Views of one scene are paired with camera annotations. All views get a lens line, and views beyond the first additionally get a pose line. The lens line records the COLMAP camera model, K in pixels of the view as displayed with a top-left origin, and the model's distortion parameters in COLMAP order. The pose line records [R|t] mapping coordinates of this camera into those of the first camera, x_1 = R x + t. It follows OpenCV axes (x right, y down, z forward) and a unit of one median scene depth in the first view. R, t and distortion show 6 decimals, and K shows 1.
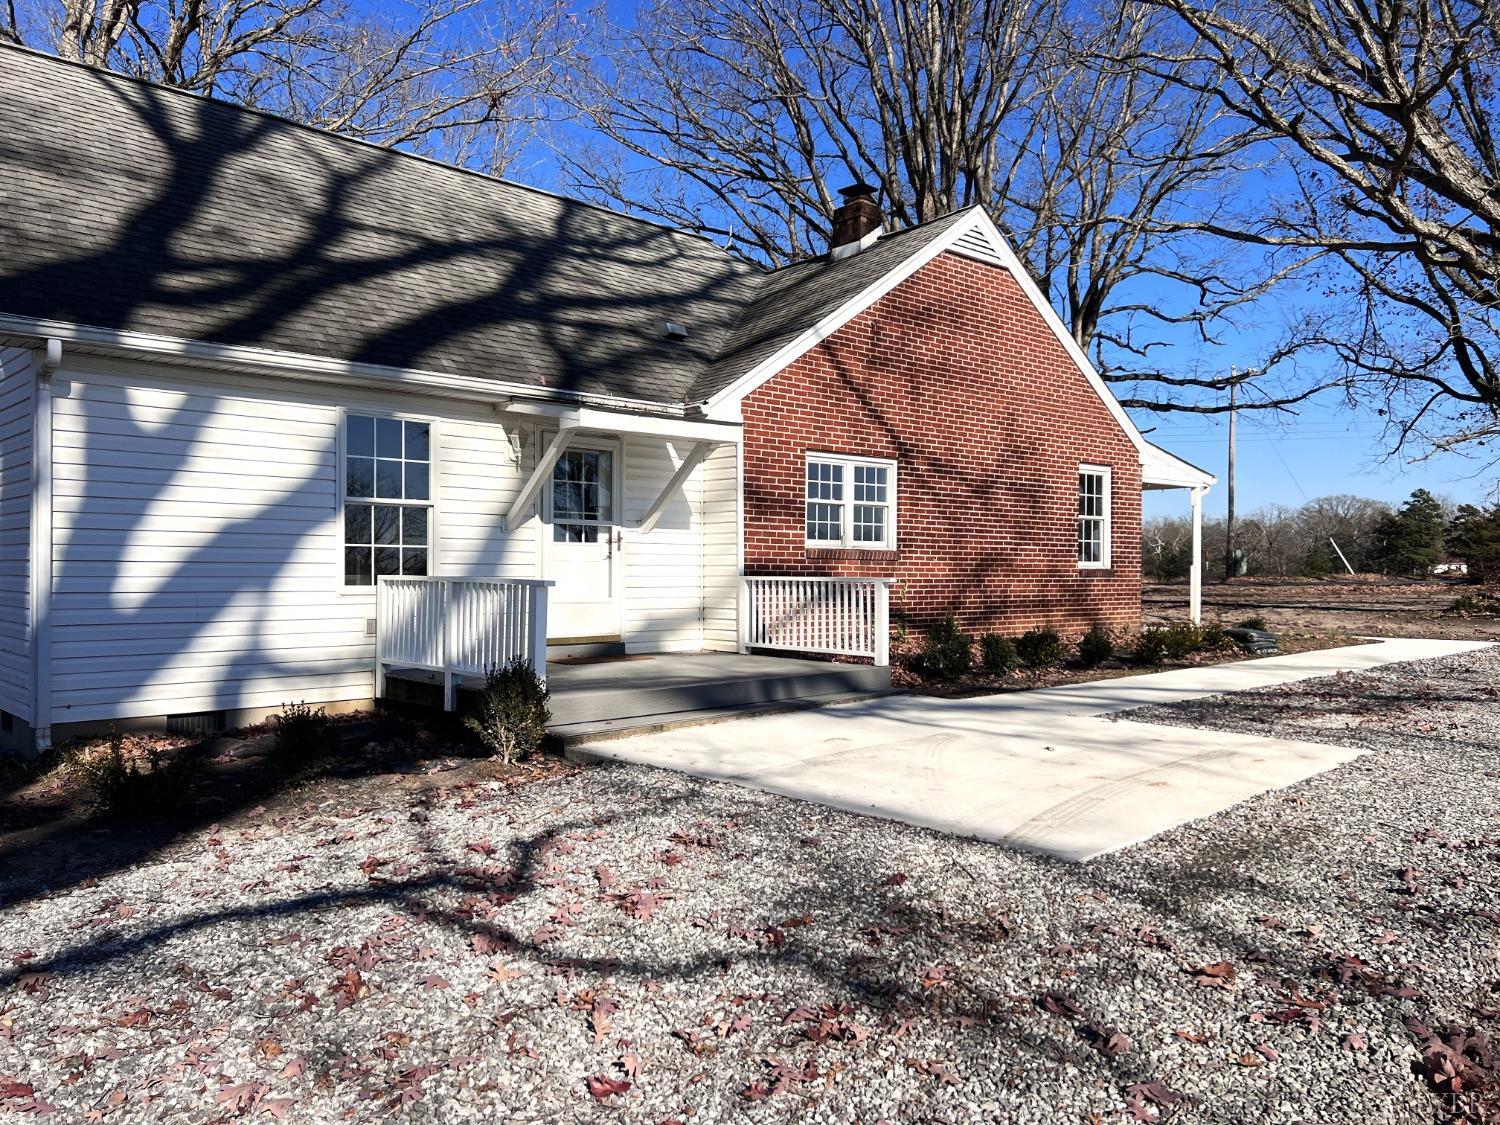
lens RADIAL K [[1123.9, 0, 751.1], [0, 1123.9, 564.8], [0, 0, 1]] dist [0.047196, -0.037068]
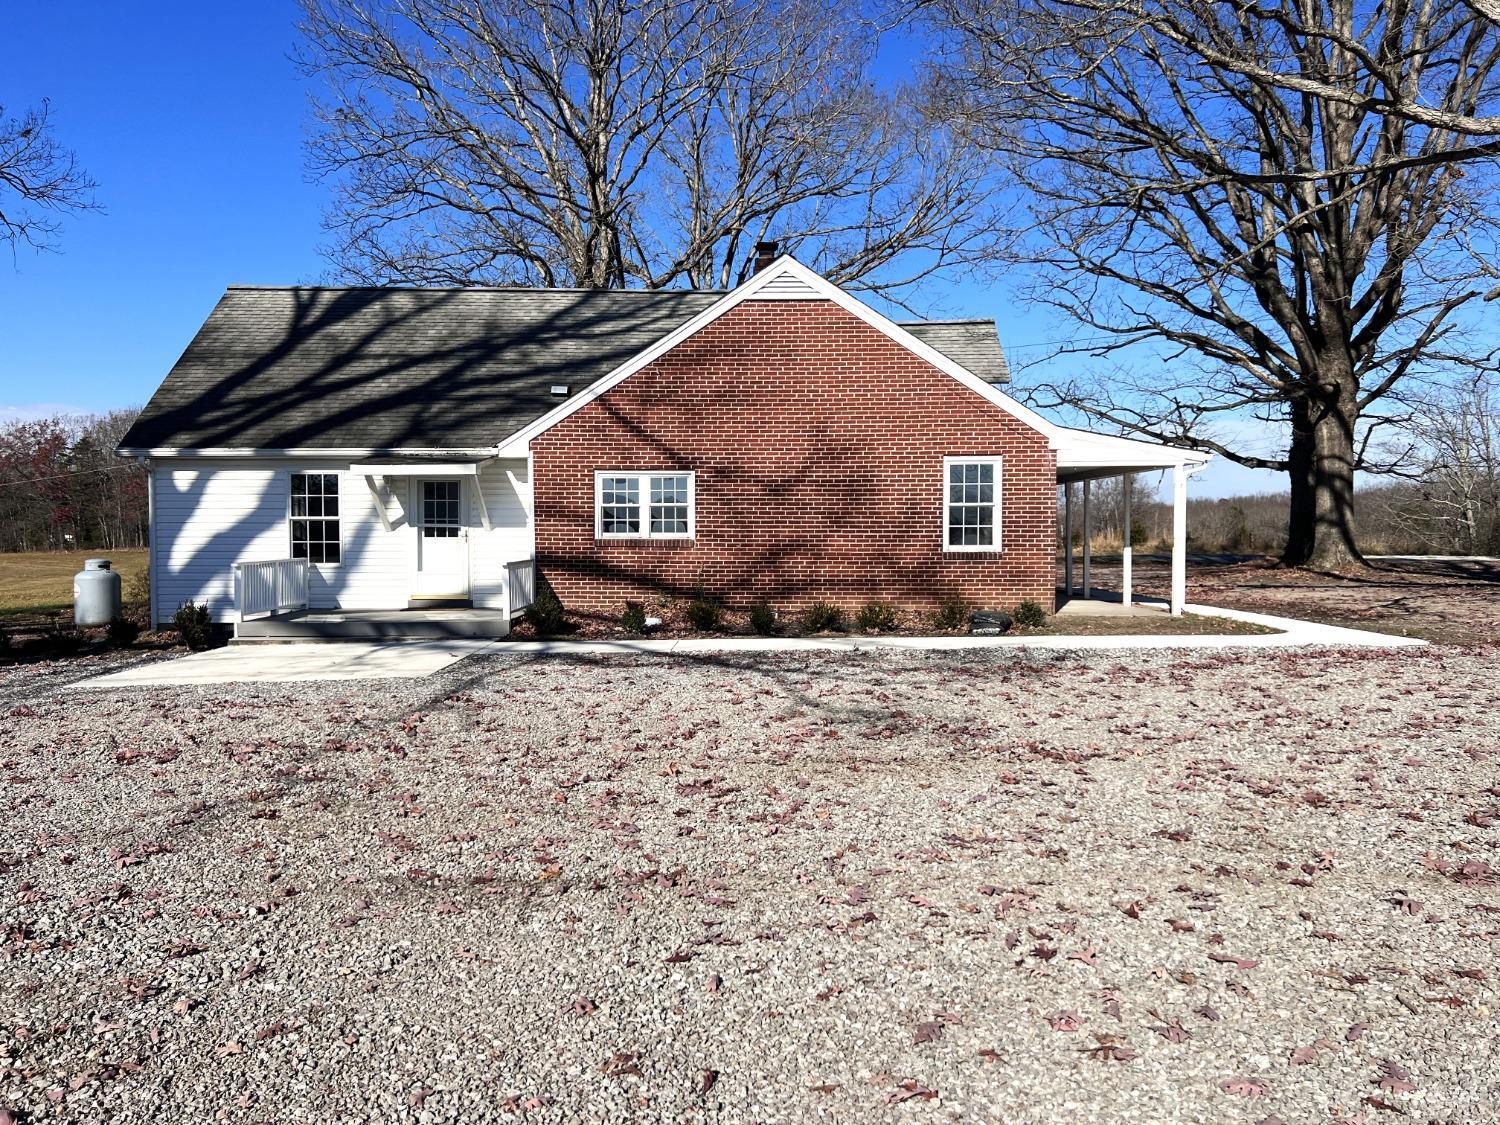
lens RADIAL K [[1123.9, 0, 748.5], [0, 1123.9, 563.3], [0, 0, 1]] dist [0.047196, -0.037068]
pose [[0.745450, 0.000139, -0.666561, 1.189891], [0.005850, 0.999960, 0.006750, 0.007907], [0.666535, -0.008931, 0.745420, 0.072566]]
